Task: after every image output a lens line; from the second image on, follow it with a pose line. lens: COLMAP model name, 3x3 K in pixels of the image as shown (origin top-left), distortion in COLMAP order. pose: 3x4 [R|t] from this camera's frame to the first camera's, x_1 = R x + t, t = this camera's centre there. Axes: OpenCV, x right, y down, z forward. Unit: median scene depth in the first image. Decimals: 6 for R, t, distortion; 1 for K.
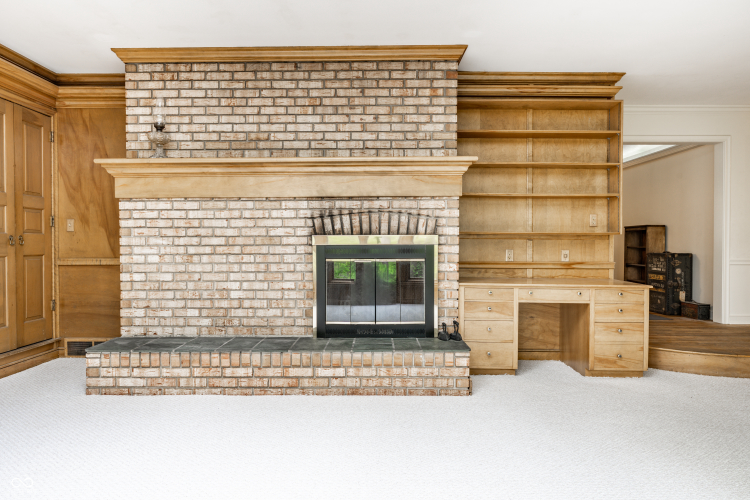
lens RADIAL K [[444.2, 0, 375.0], [0, 444.2, 250.0], [0, 0, 1]] dist [-0.001736, -0.000138]
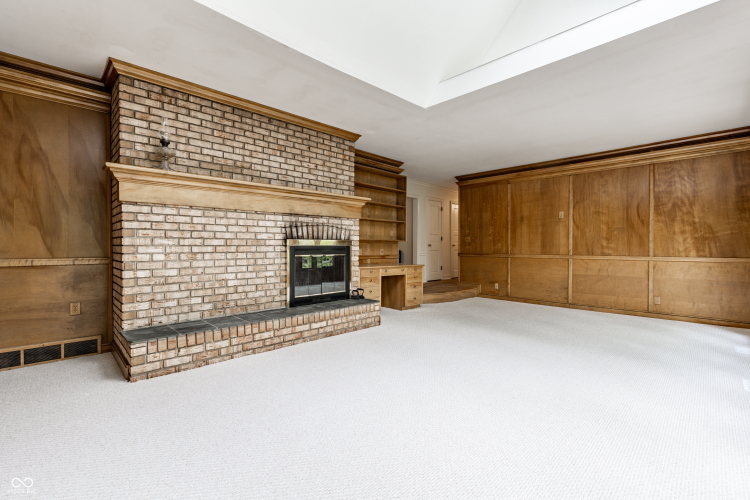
lens RADIAL K [[332.4, 0, 375.0], [0, 332.4, 250.0], [0, 0, 1]] dist [-0.002136, -0.000445]
pose [[0.709605, -0.004387, 0.704586, -0.706681], [0.003527, 0.999990, 0.002675, 0.001285], [-0.704591, 0.000587, 0.709613, 0.002409]]
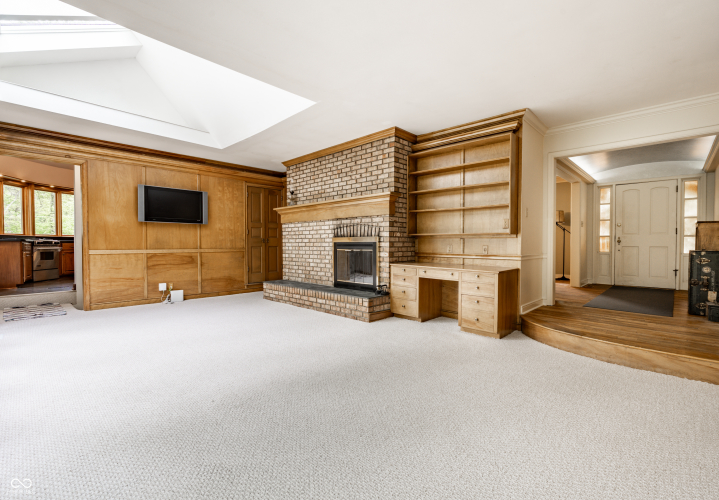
lens RADIAL K [[328.3, 0, 369.5], [0, 328.3, 250.8], [0, 0, 1]] dist [0.000508, 0.000027]
pose [[0.735402, 0.016211, -0.677437, 1.010068], [-0.009073, 0.999860, 0.014078, 0.005758], [0.677570, -0.004207, 0.735446, -0.010522]]
